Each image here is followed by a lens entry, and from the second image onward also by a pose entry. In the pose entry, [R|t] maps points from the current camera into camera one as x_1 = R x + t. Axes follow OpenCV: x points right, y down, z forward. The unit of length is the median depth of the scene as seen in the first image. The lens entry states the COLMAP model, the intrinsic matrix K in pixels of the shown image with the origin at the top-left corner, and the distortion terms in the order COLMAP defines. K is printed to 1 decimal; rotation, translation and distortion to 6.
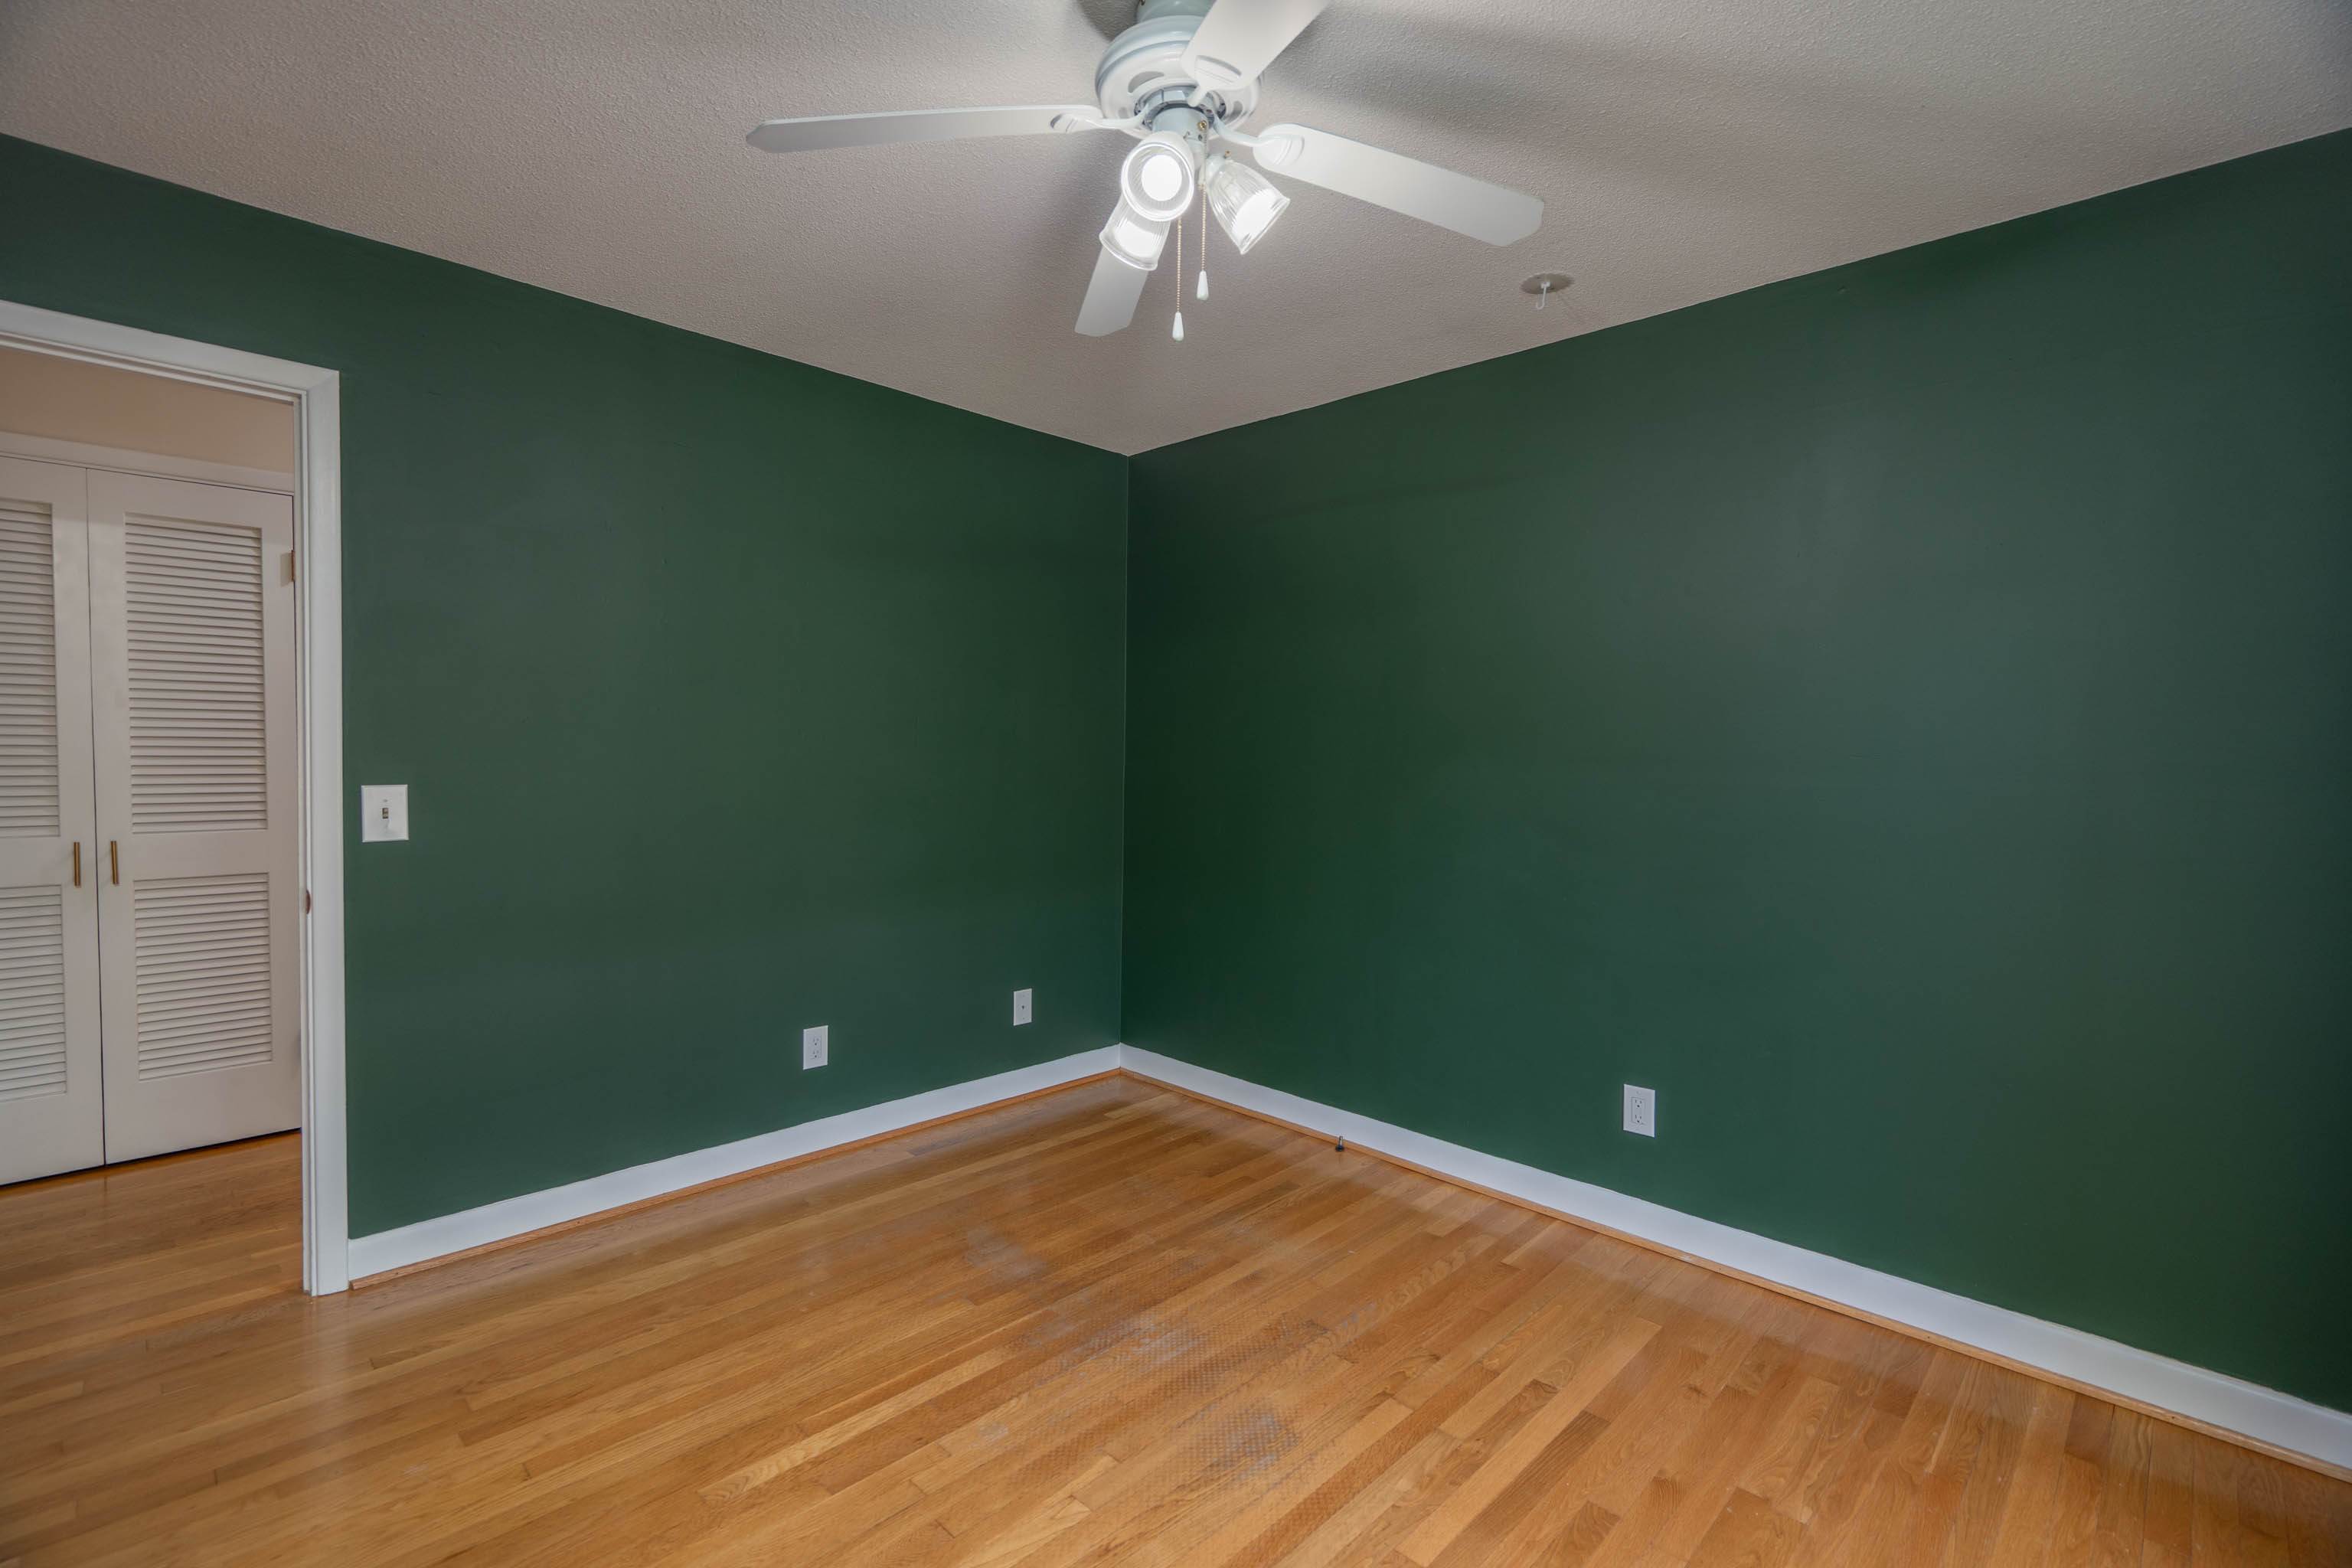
lens RADIAL K [[1054.4, 0, 1160.5], [0, 1054.4, 777.9], [0, 0, 1]] dist [-0.002245, -0.000425]
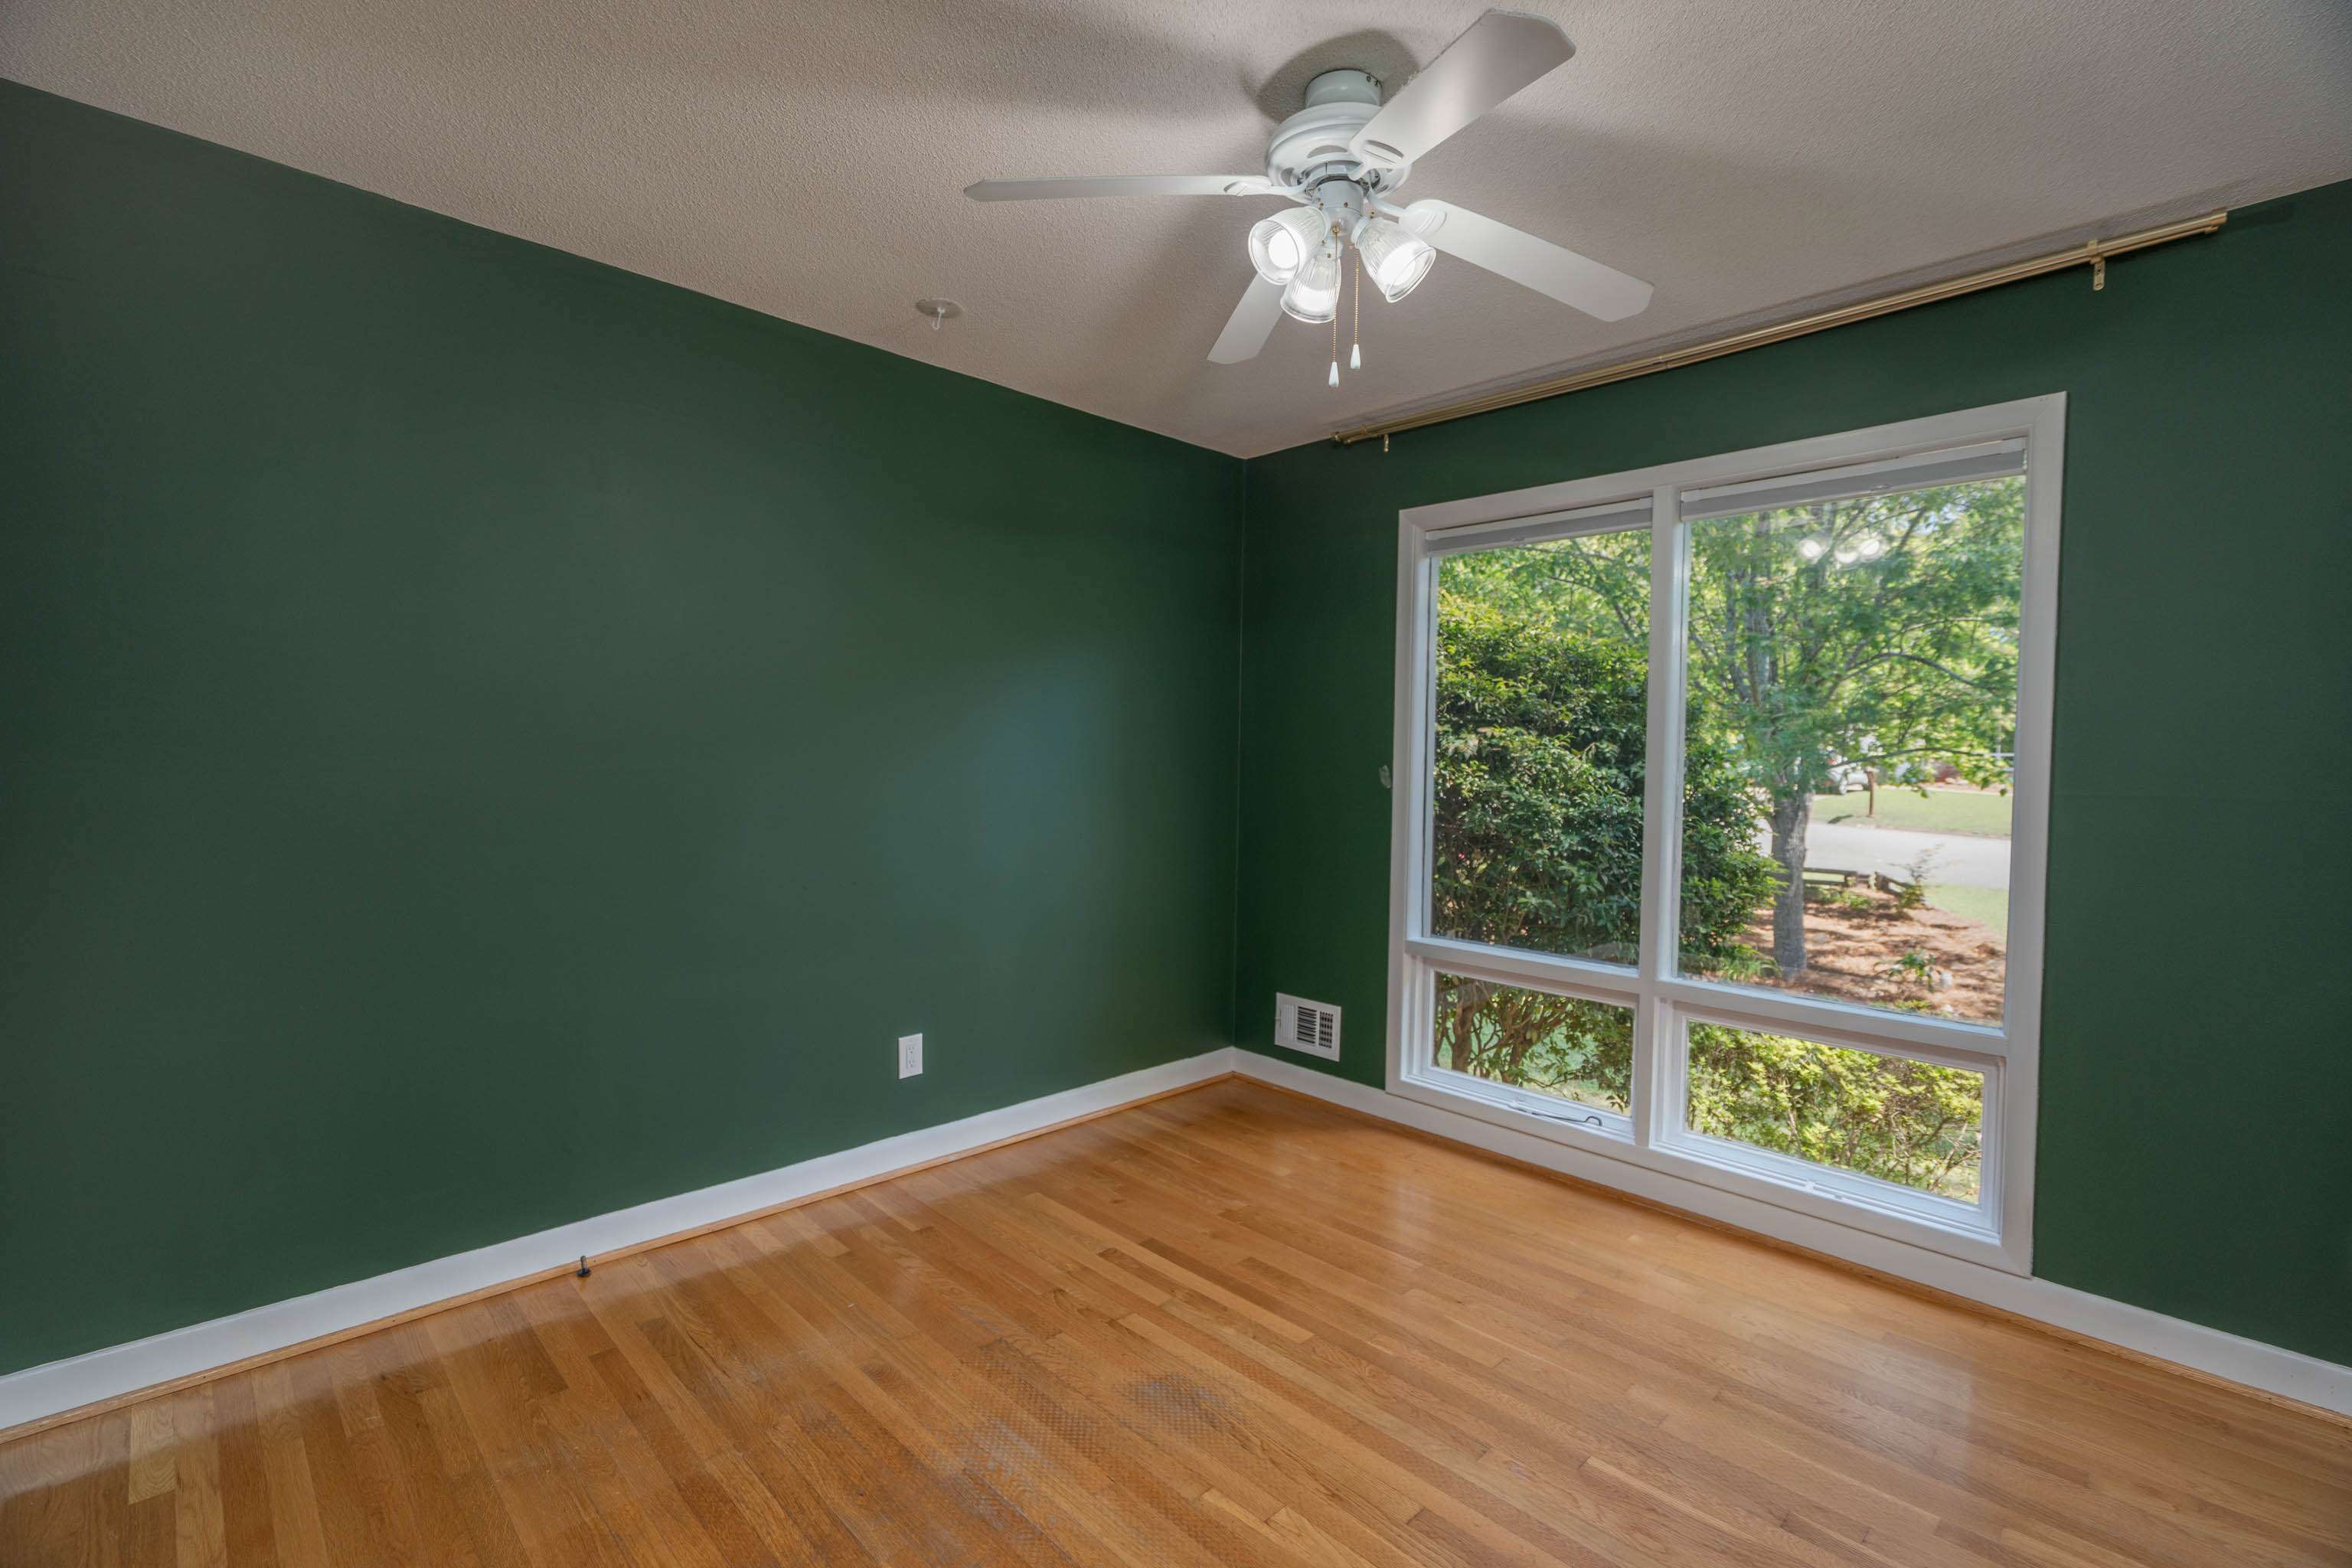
lens RADIAL K [[1054.4, 0, 1160.5], [0, 1054.4, 777.9], [0, 0, 1]] dist [-0.002245, -0.000425]
pose [[0.021917, -0.035441, 0.999131, -0.739996], [0.011721, 0.999312, 0.035190, -0.025055], [-0.999691, 0.010940, 0.022318, 0.770143]]
